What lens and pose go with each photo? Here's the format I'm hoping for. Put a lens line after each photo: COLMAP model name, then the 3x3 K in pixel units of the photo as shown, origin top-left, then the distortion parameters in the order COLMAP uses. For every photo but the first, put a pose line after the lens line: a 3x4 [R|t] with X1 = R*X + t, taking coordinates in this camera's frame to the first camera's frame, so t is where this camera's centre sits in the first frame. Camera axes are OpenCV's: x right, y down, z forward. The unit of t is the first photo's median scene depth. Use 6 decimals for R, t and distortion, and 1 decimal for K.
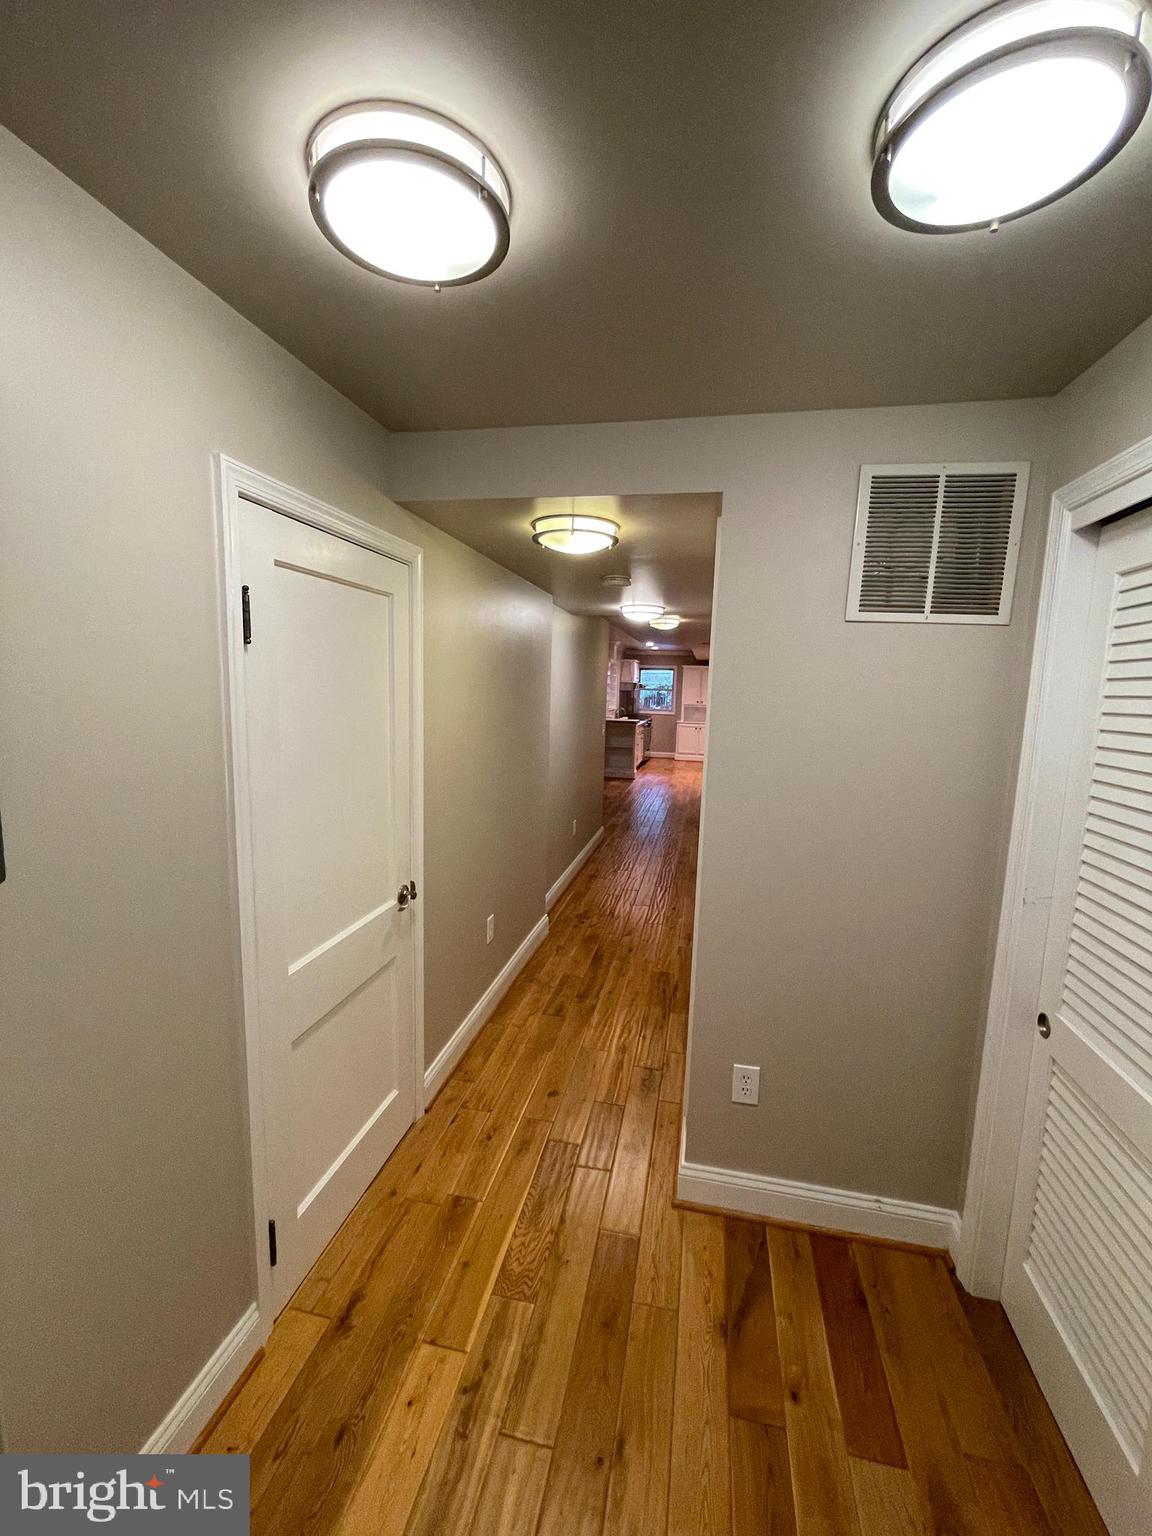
lens RADIAL K [[626.4, 0, 580.5], [0, 626.4, 767.4], [0, 0, 1]] dist [-0.000322, -0.000201]
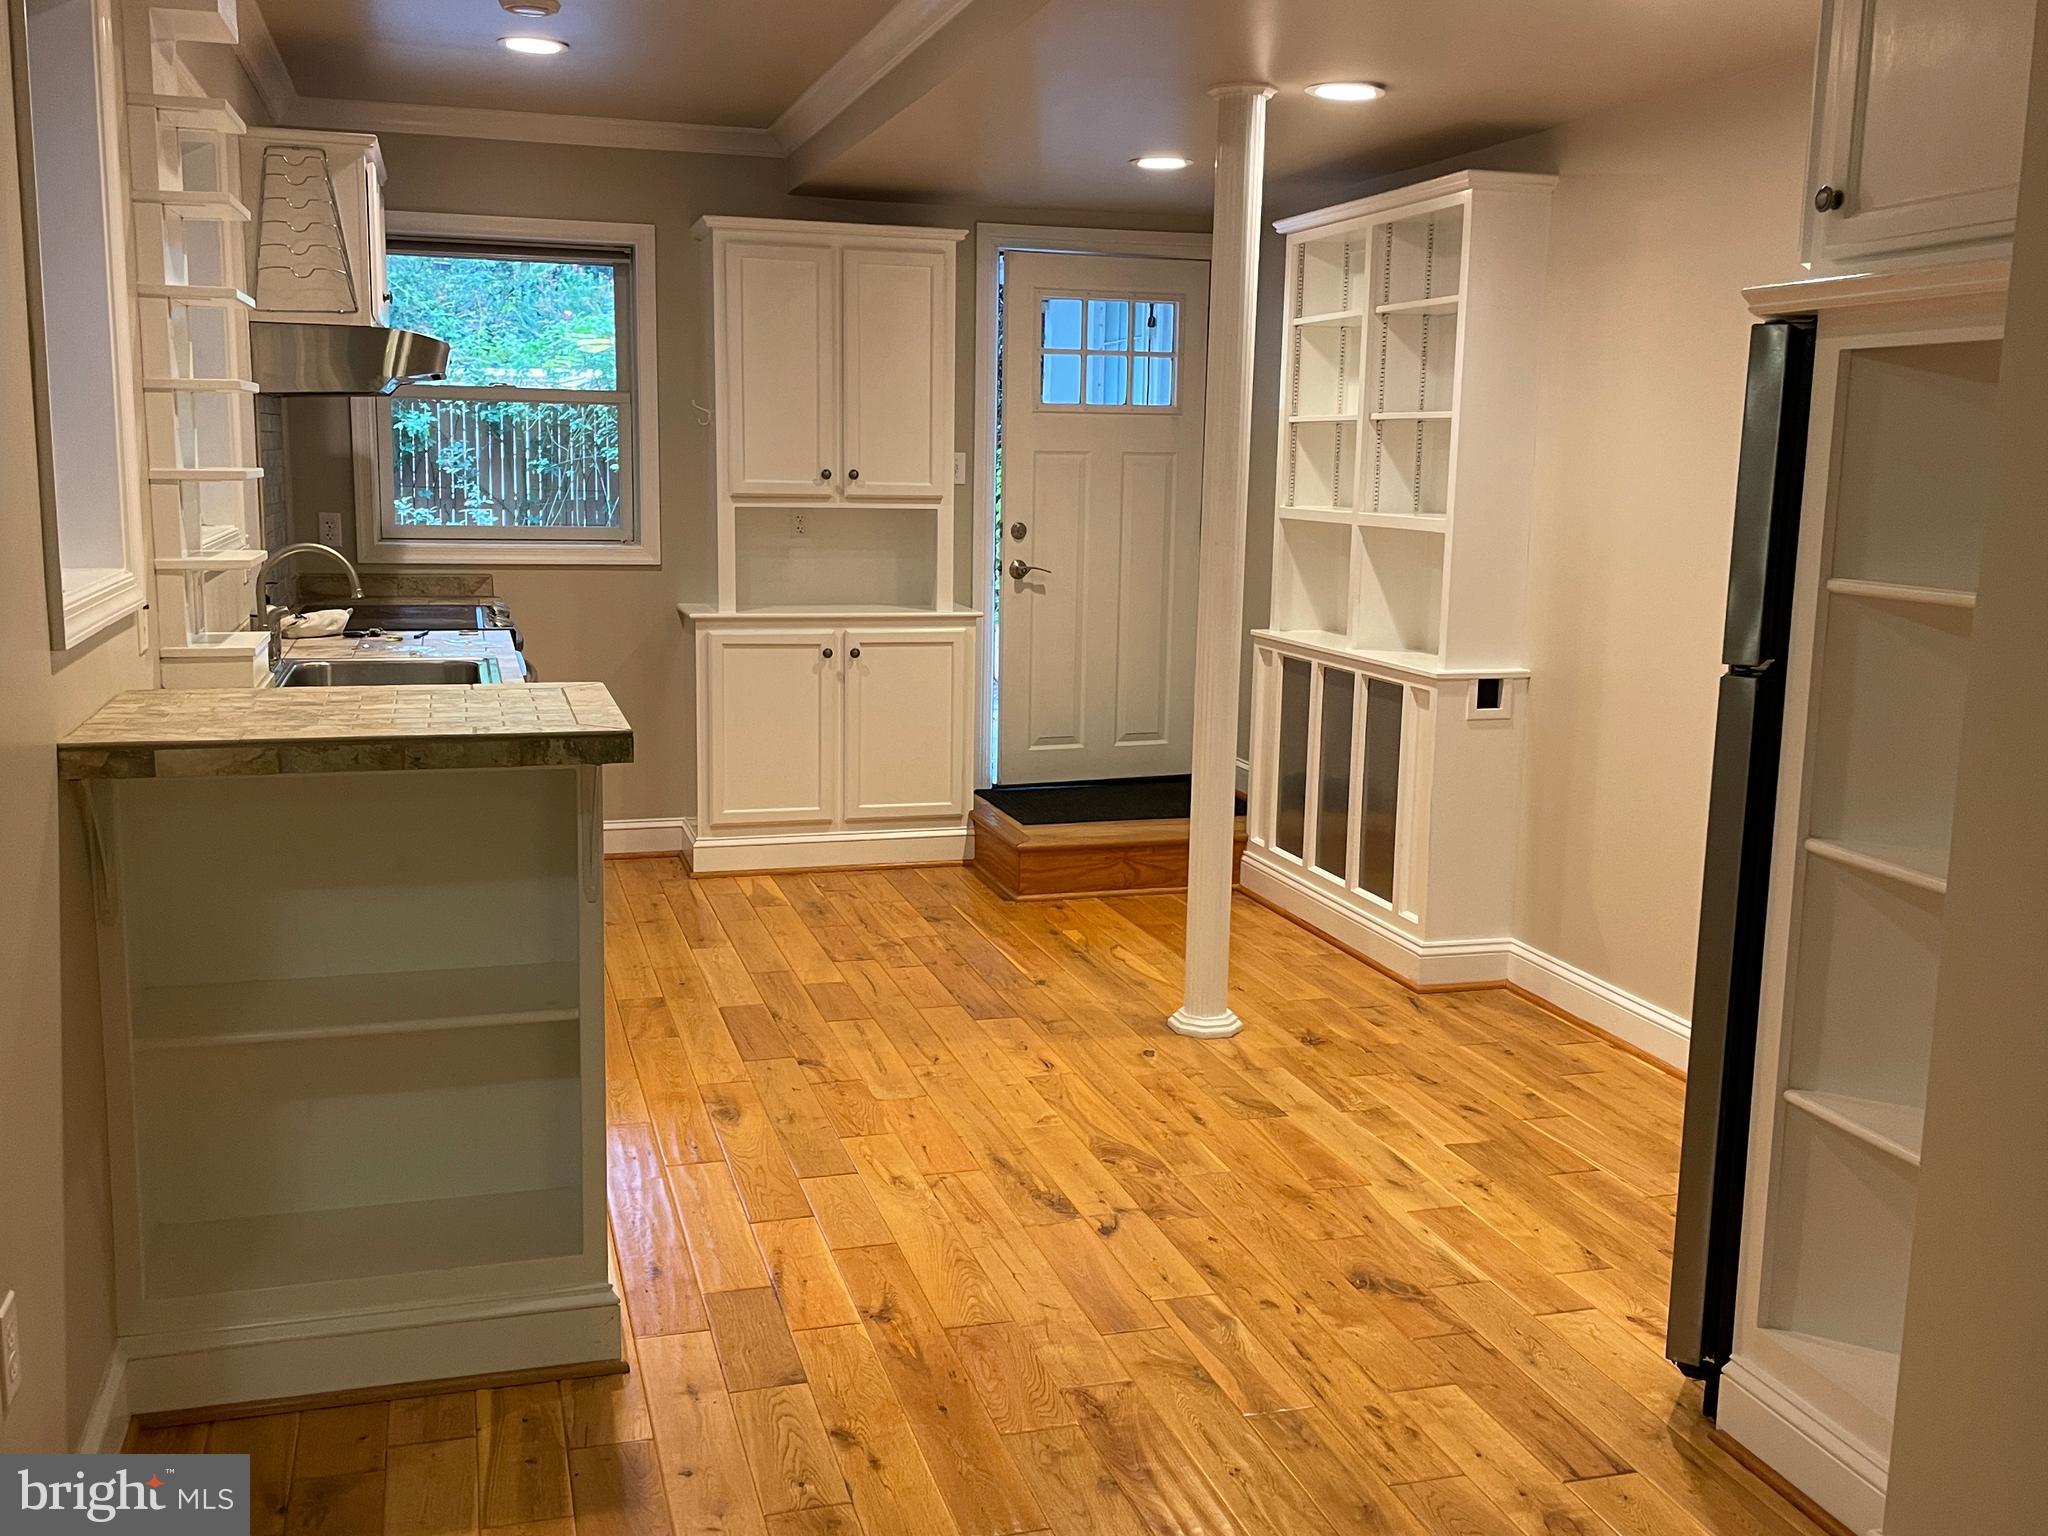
lens RADIAL K [[1855.6, 0, 1024.0], [0, 1855.6, 768.0], [0, 0, 1]] dist [0.004192, 0.000382]
pose [[0.885036, -0.093663, 0.456003, 0.021181], [0.067943, 0.995050, 0.072516, -0.063892], [-0.460538, -0.033198, 0.887019, 0.582542]]
